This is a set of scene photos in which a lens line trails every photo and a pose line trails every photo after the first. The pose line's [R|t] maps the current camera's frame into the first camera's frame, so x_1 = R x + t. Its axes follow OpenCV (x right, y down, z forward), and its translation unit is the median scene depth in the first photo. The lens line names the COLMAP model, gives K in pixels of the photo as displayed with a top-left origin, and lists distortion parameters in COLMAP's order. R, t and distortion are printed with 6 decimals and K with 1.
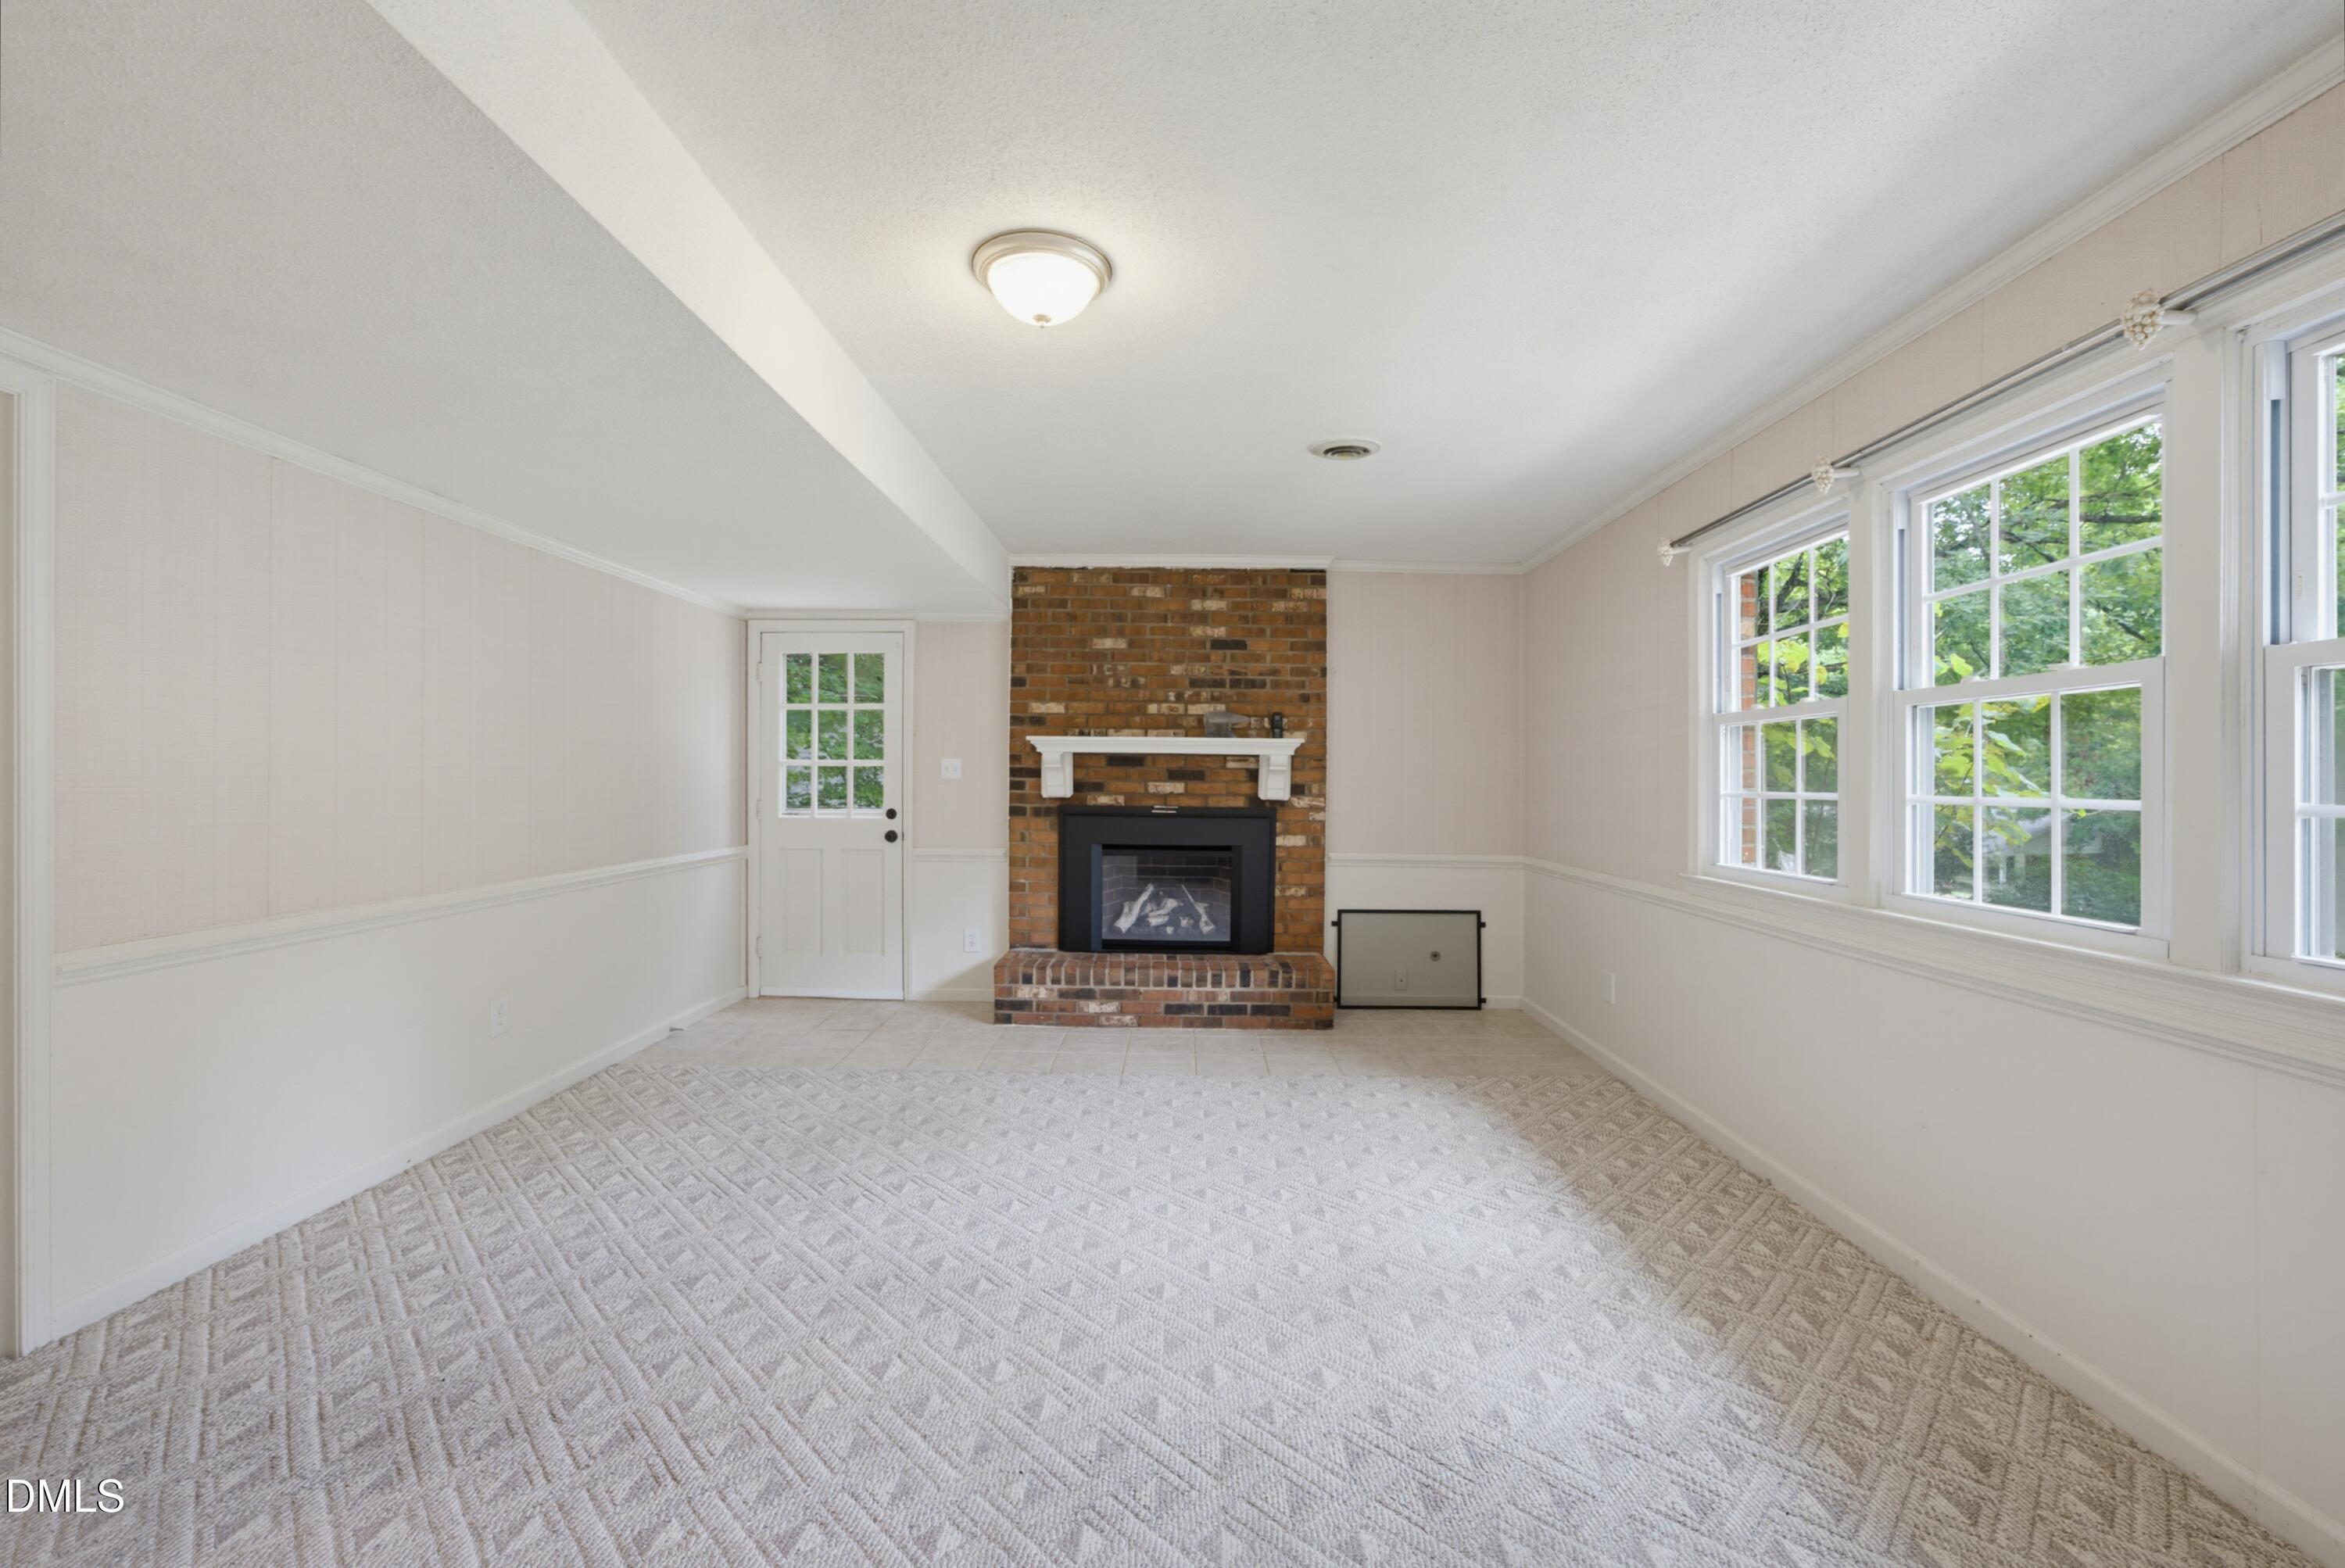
lens RADIAL K [[994.1, 0, 1176.1], [0, 994.1, 792.1], [0, 0, 1]] dist [-0.052110, 0.030470]
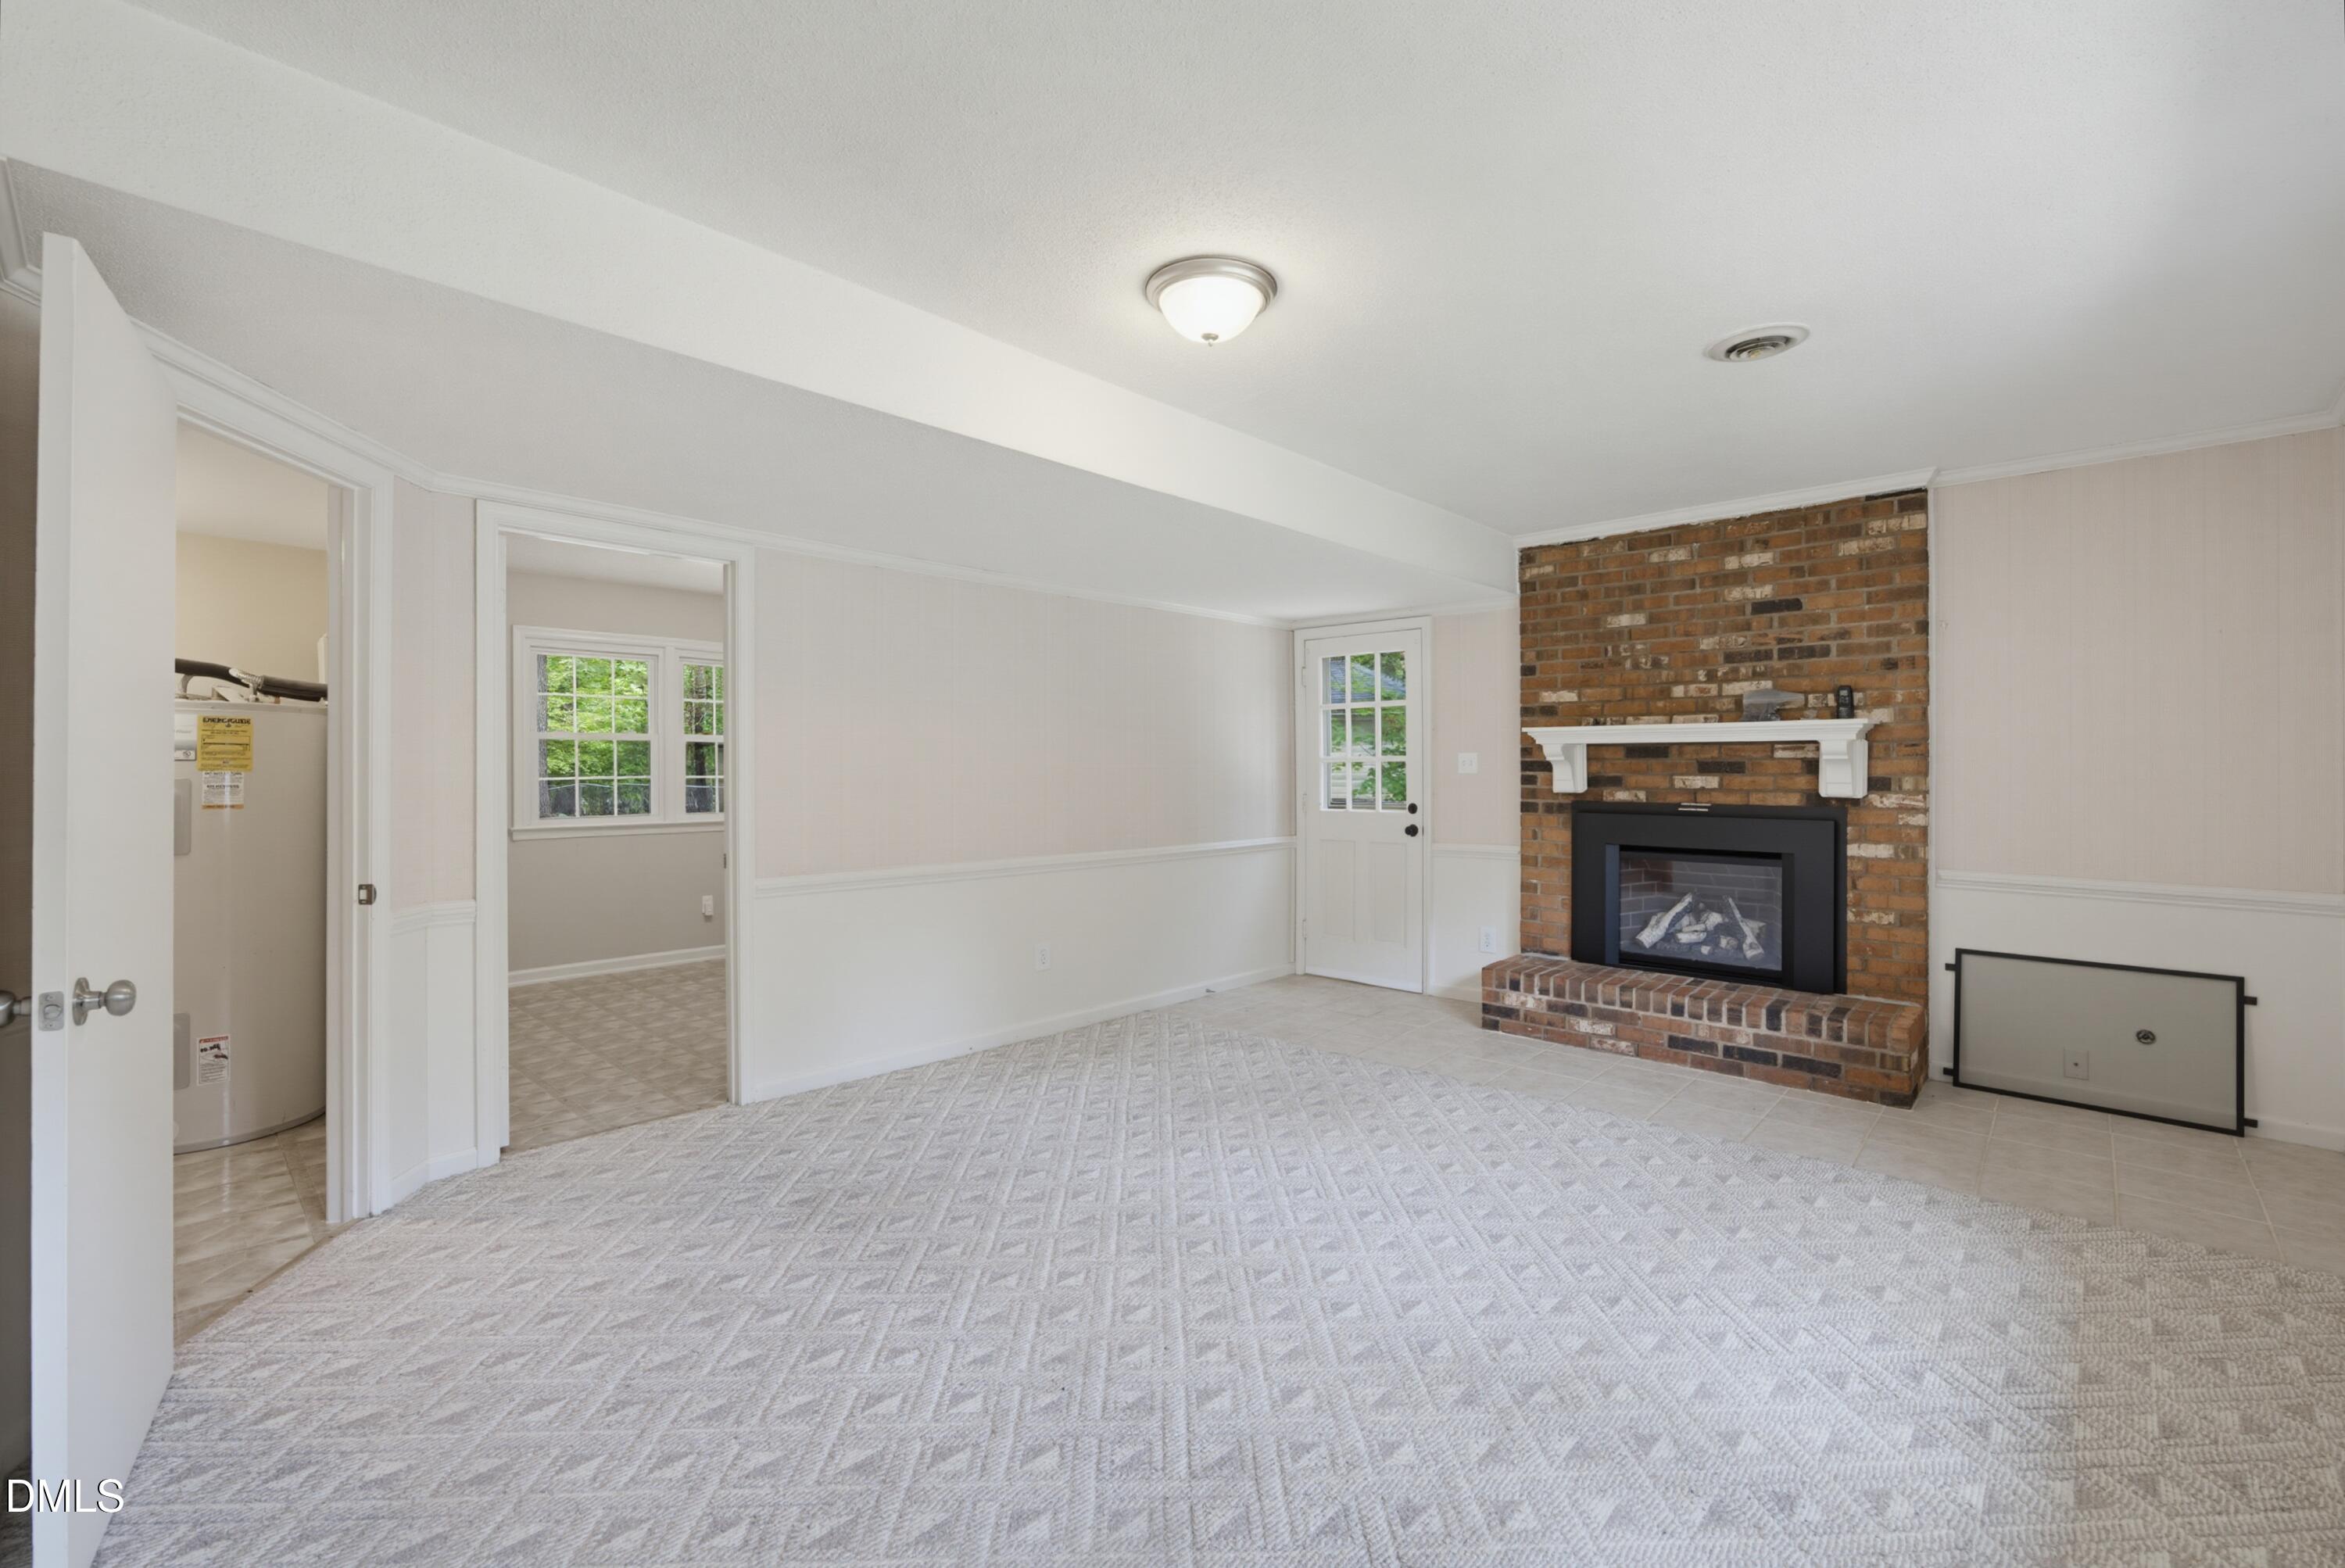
lens RADIAL K [[996.9, 0, 1165.2], [0, 996.9, 768.1], [0, 0, 1]] dist [-0.051313, 0.030738]
pose [[0.729121, -0.011029, -0.684296, 0.236276], [0.002242, 0.999903, -0.013726, -0.006037], [0.684381, 0.008474, 0.729075, 0.074851]]
